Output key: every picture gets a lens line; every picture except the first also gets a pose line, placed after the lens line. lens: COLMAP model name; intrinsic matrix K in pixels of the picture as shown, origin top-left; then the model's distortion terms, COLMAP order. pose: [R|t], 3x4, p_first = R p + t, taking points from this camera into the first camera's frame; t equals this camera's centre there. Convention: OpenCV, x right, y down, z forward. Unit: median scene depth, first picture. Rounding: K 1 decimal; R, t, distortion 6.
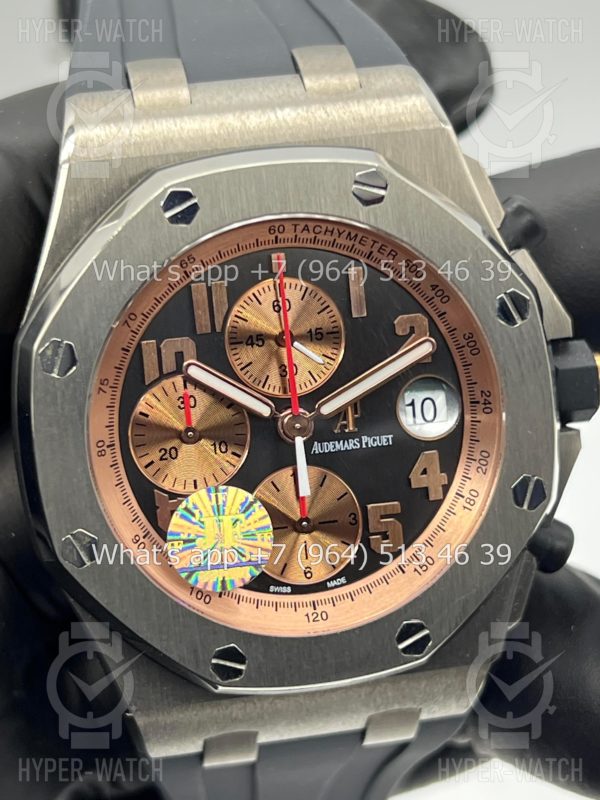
lens RADIAL K [[1821.7, 0, 300.0], [0, 1821.7, 400.0], [0, 0, 1]] dist [0.053893, 0.226674]
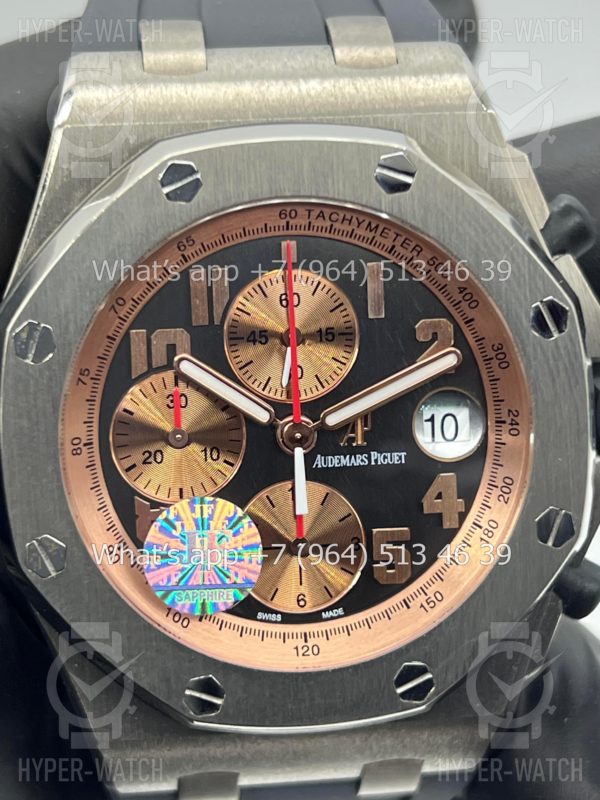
lens RADIAL K [[1827.3, 0, 300.0], [0, 1827.3, 400.0], [0, 0, 1]] dist [0.096273, 0.523253]
pose [[0.996934, 0.063534, -0.045683, 0.038867], [-0.063840, 0.997946, -0.005270, 0.001520], [0.045255, 0.008170, 0.998942, 0.104352]]
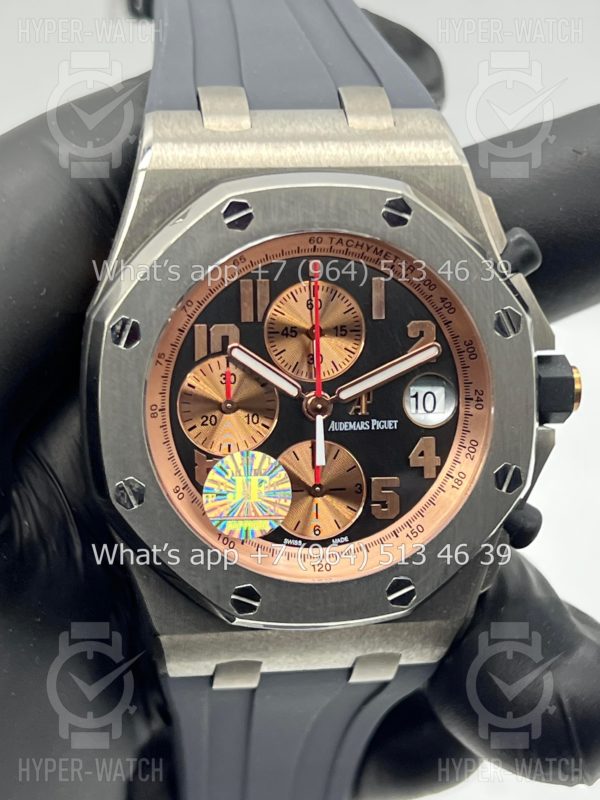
lens RADIAL K [[1783.4, 0, 300.0], [0, 1783.4, 400.0], [0, 0, 1]] dist [-0.002533, -0.187614]
pose [[0.996518, 0.082995, 0.008007, -0.023315], [-0.083055, 0.996517, 0.007504, 0.002440], [-0.007357, -0.008143, 0.999940, -0.162693]]
